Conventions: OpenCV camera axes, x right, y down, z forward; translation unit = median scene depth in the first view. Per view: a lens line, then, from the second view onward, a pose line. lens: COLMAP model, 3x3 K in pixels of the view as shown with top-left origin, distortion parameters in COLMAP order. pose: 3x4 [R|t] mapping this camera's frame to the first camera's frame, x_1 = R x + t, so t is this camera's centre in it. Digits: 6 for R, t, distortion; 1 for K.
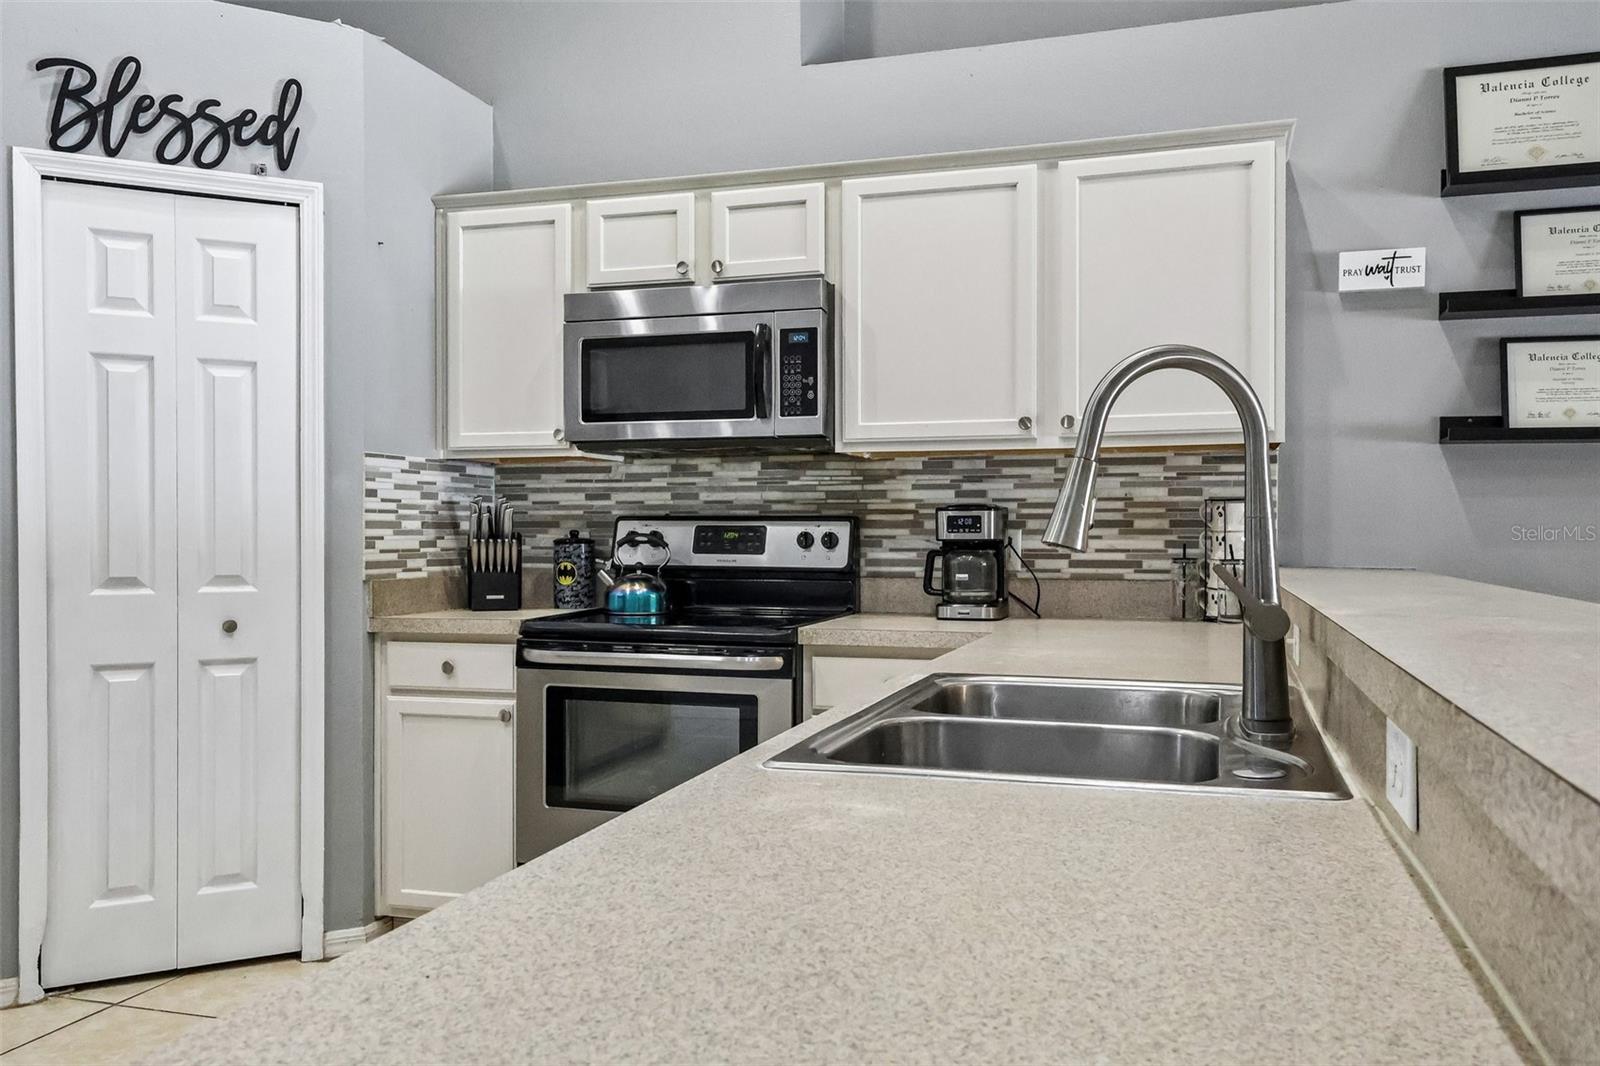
lens RADIAL K [[1284.1, 0, 800.0], [0, 1284.1, 533.0], [0, 0, 1]] dist [0.025331, 0.006428]
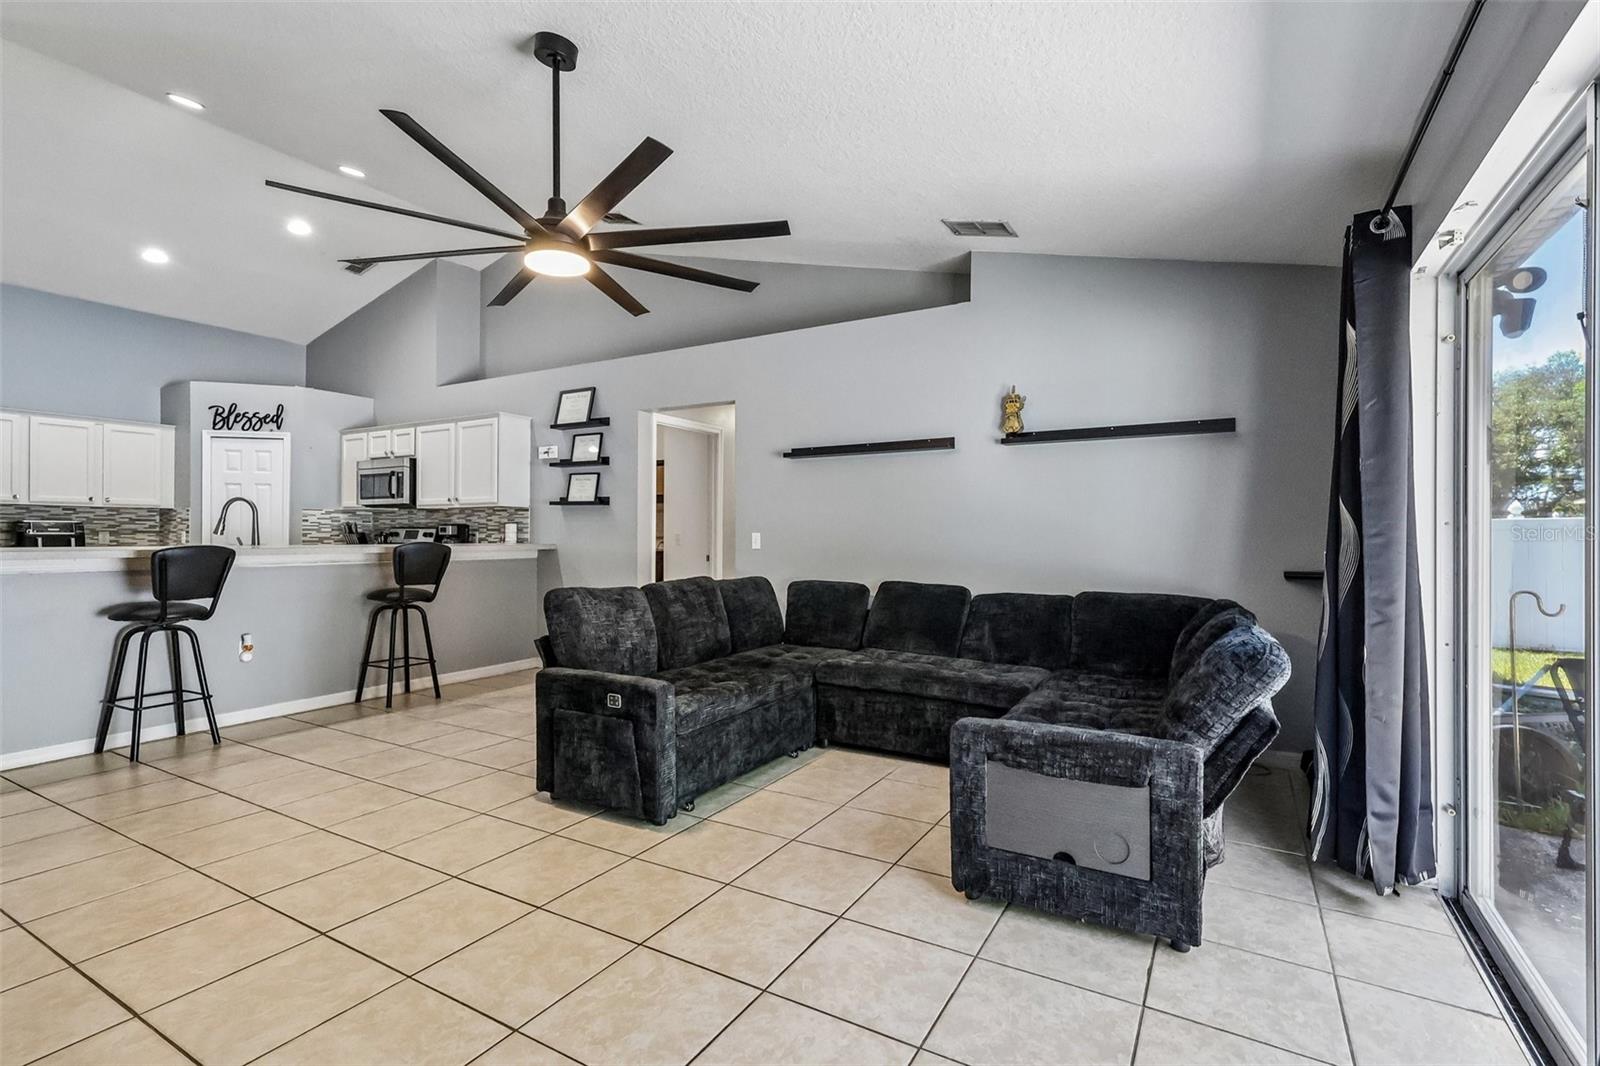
lens RADIAL K [[741.9, 0, 802.7], [0, 741.9, 528.9], [0, 0, 1]] dist [0.004308, 0.000170]
pose [[0.975141, 0.001712, -0.221578, 1.448628], [-0.003598, 0.999961, -0.008108, 0.002952], [0.221555, 0.008704, 0.975109, -0.664684]]
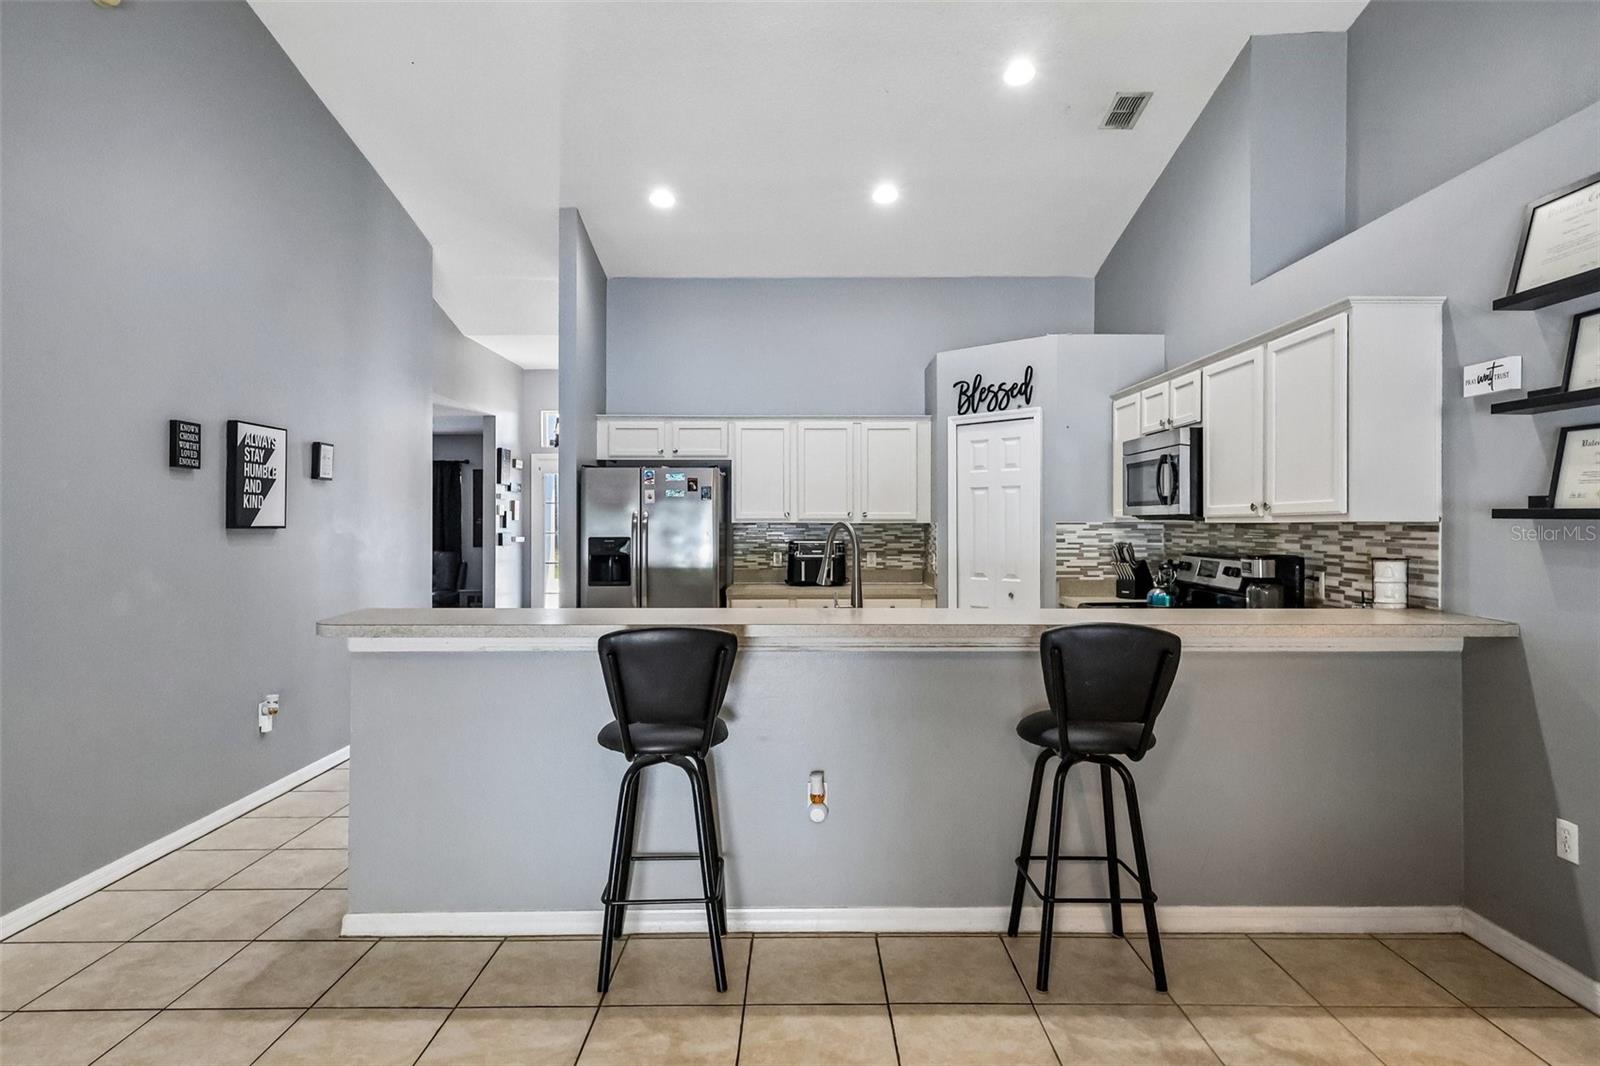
lens RADIAL K [[897.1, 0, 803.3], [0, 897.1, 523.5], [0, 0, 1]] dist [0.012695, 0.000772]
pose [[0.301426, 0.000067, -0.953490, 1.041475], [-0.000631, 1.000000, -0.000129, -0.061701], [0.953489, 0.000641, 0.301426, 0.112035]]
